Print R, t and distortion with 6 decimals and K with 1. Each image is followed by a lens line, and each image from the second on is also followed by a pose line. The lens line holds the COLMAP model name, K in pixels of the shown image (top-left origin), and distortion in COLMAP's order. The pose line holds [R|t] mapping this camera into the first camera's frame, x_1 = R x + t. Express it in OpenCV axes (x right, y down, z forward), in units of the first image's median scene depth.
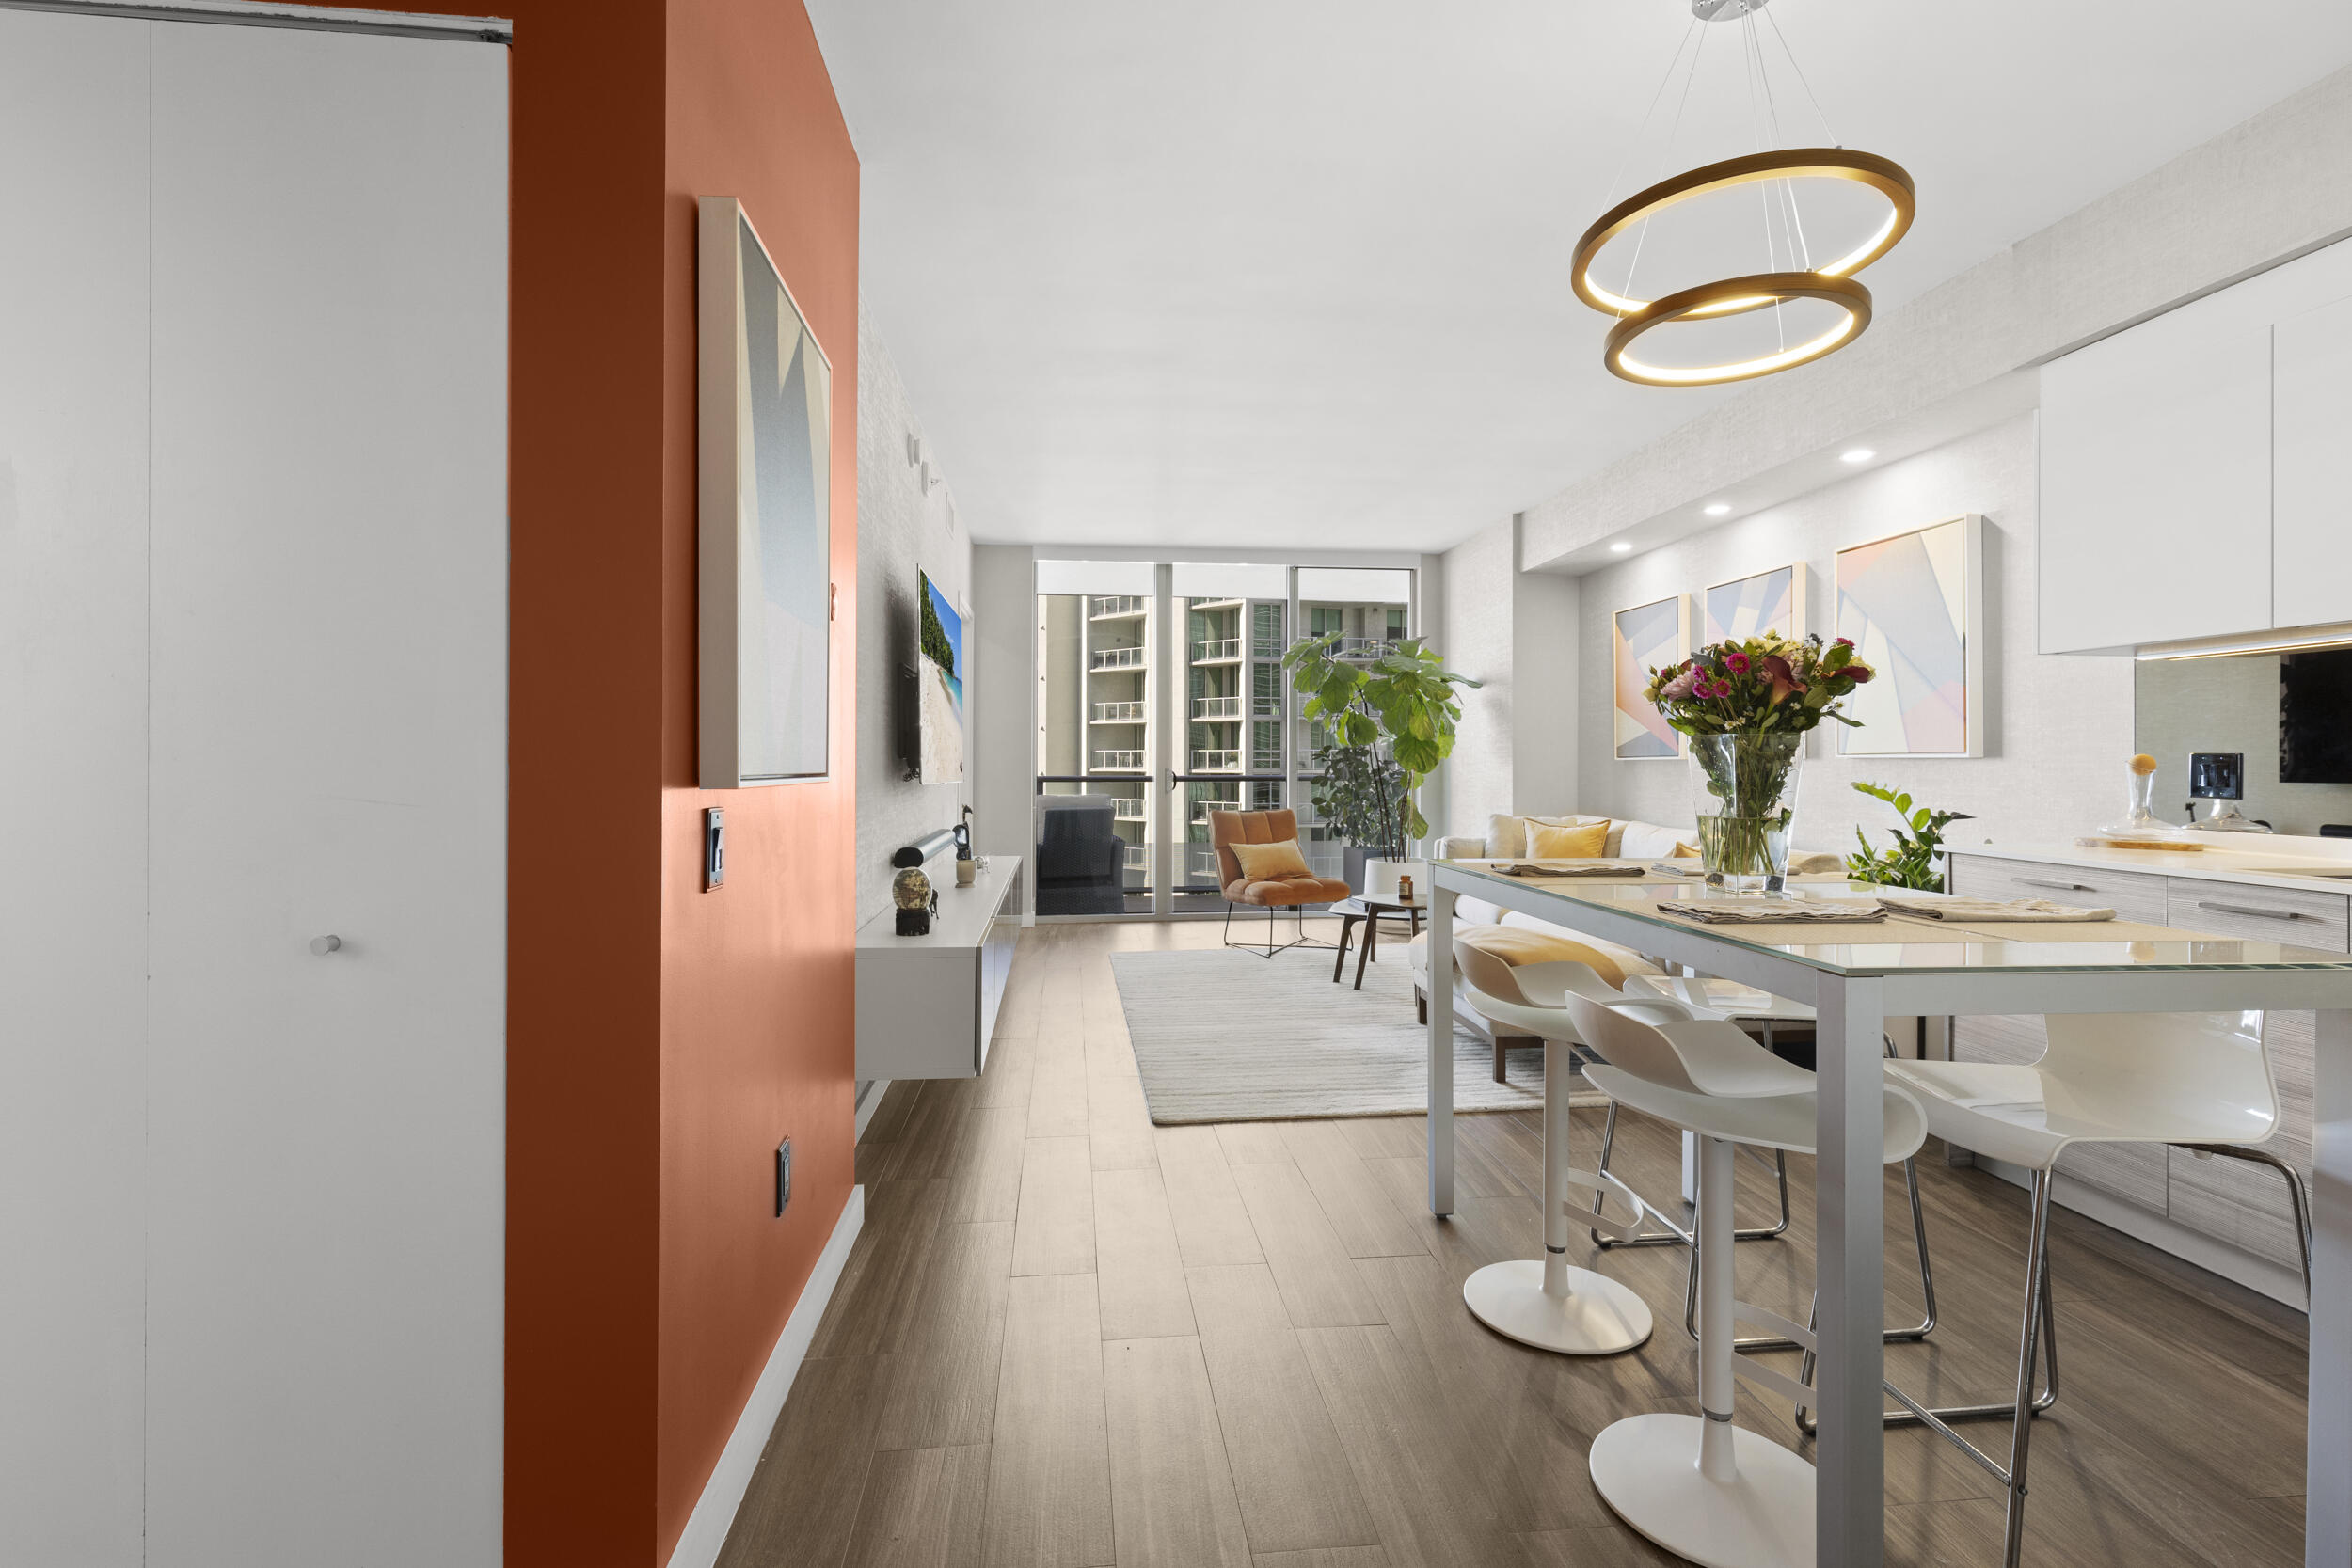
lens RADIAL K [[1059.7, 0, 1172.7], [0, 1059.7, 759.8], [0, 0, 1]] dist [0.000495, -0.000252]
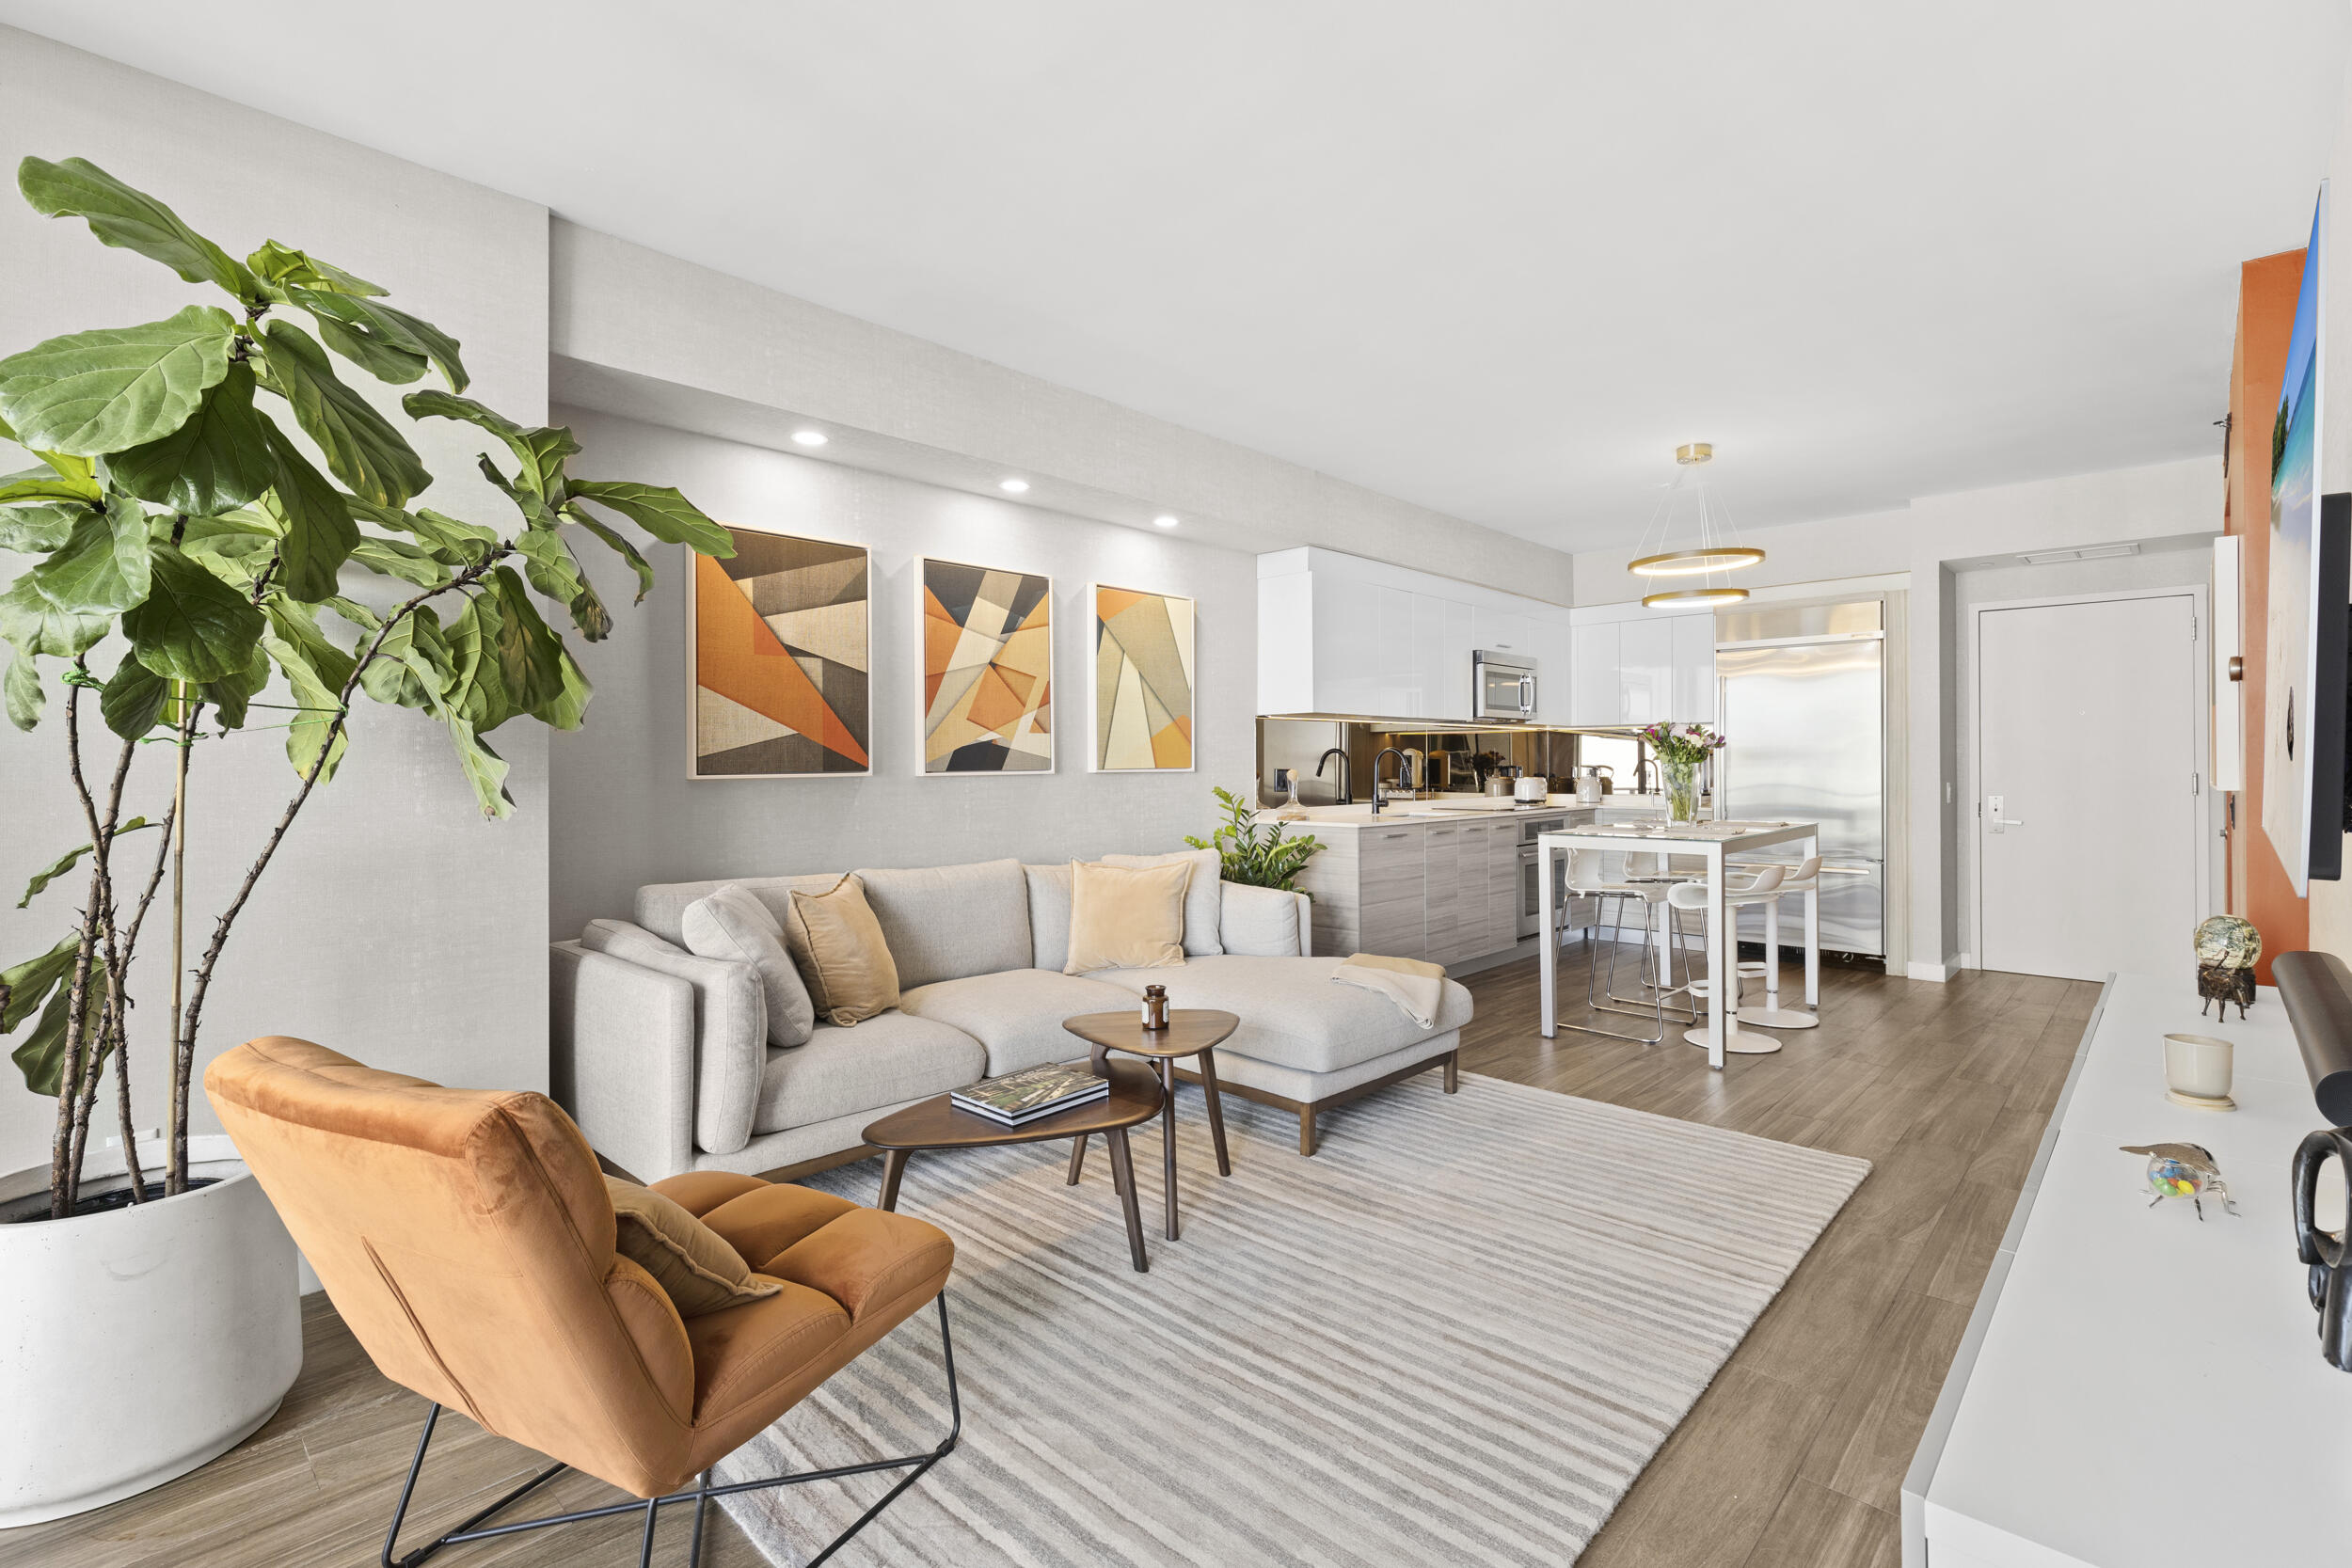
lens RADIAL K [[1065.8, 0, 1180.4], [0, 1065.8, 761.3], [0, 0, 1]] dist [0.000753, -0.000144]
pose [[-0.652577, 0.000305, 0.757723, -0.325941], [-0.000359, 1.000000, -0.000712, -0.015352], [-0.757723, -0.000736, -0.652576, 2.037964]]
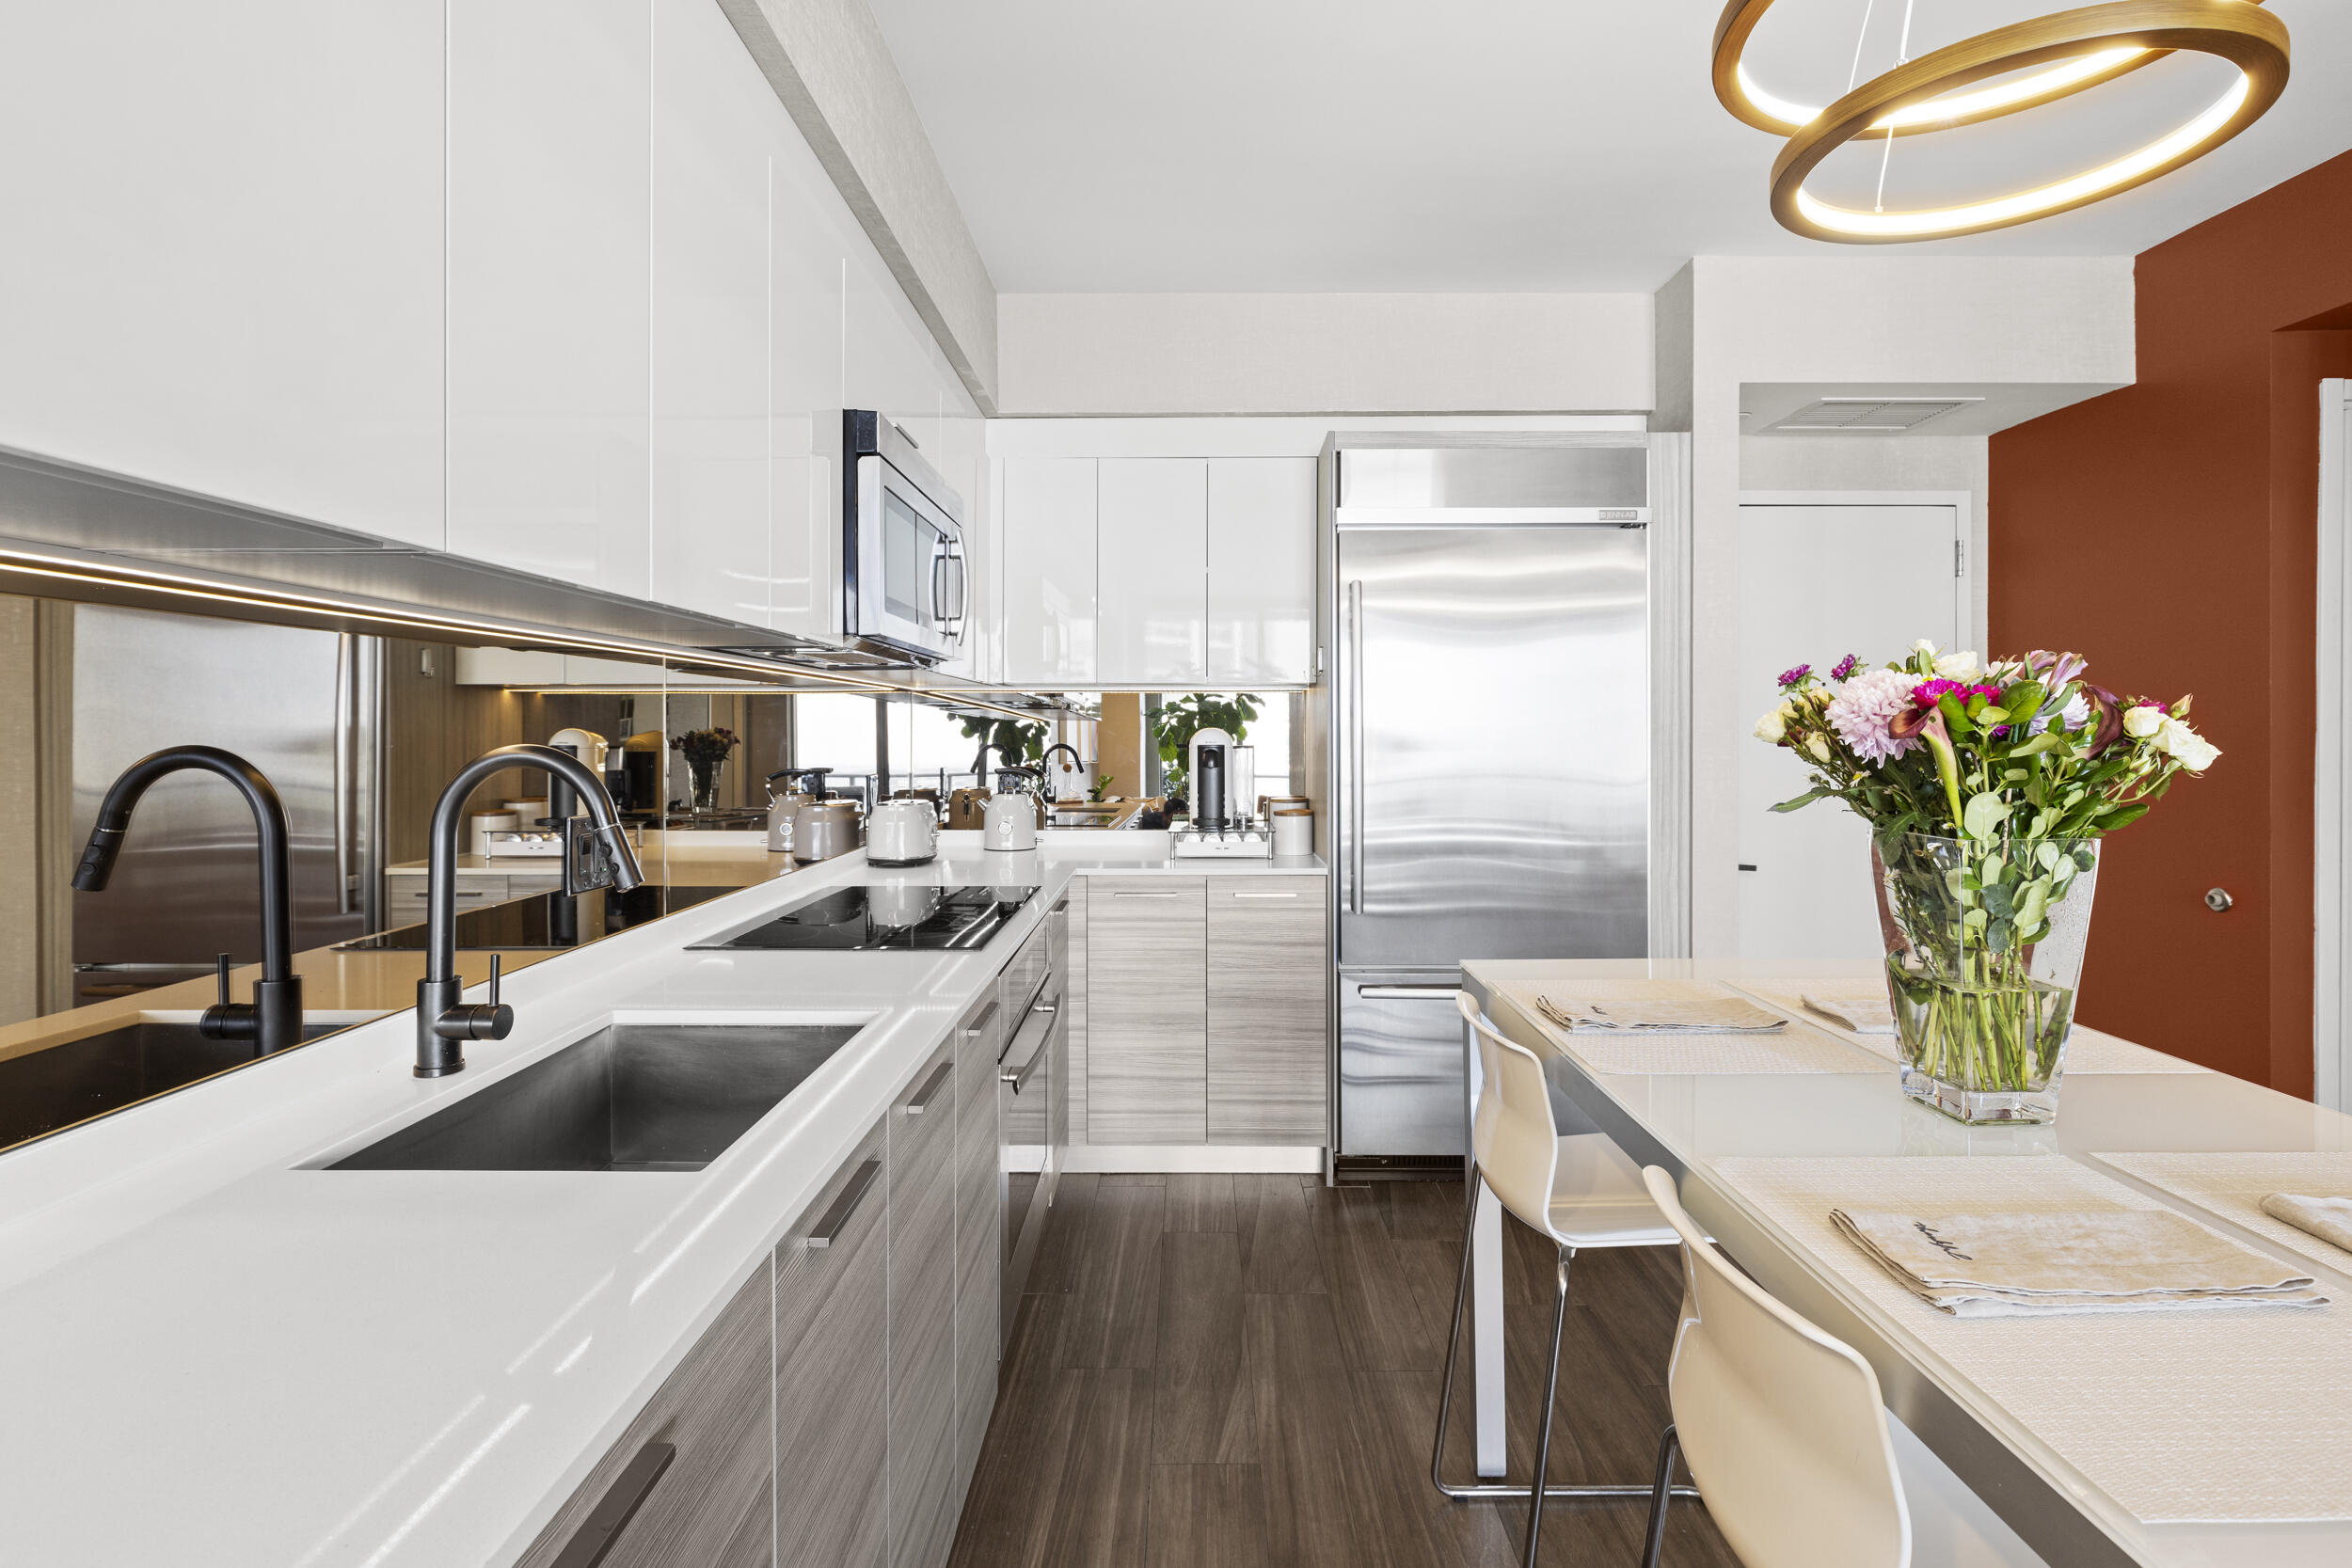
lens RADIAL K [[1071.3, 0, 1180.2], [0, 1071.3, 734.6], [0, 0, 1]] dist [-0.000886, -0.000336]
pose [[-0.994317, -0.003161, 0.106415, 0.532288], [-0.002956, 0.999993, 0.002083, -0.044758], [-0.106421, 0.001756, -0.994320, 0.950944]]
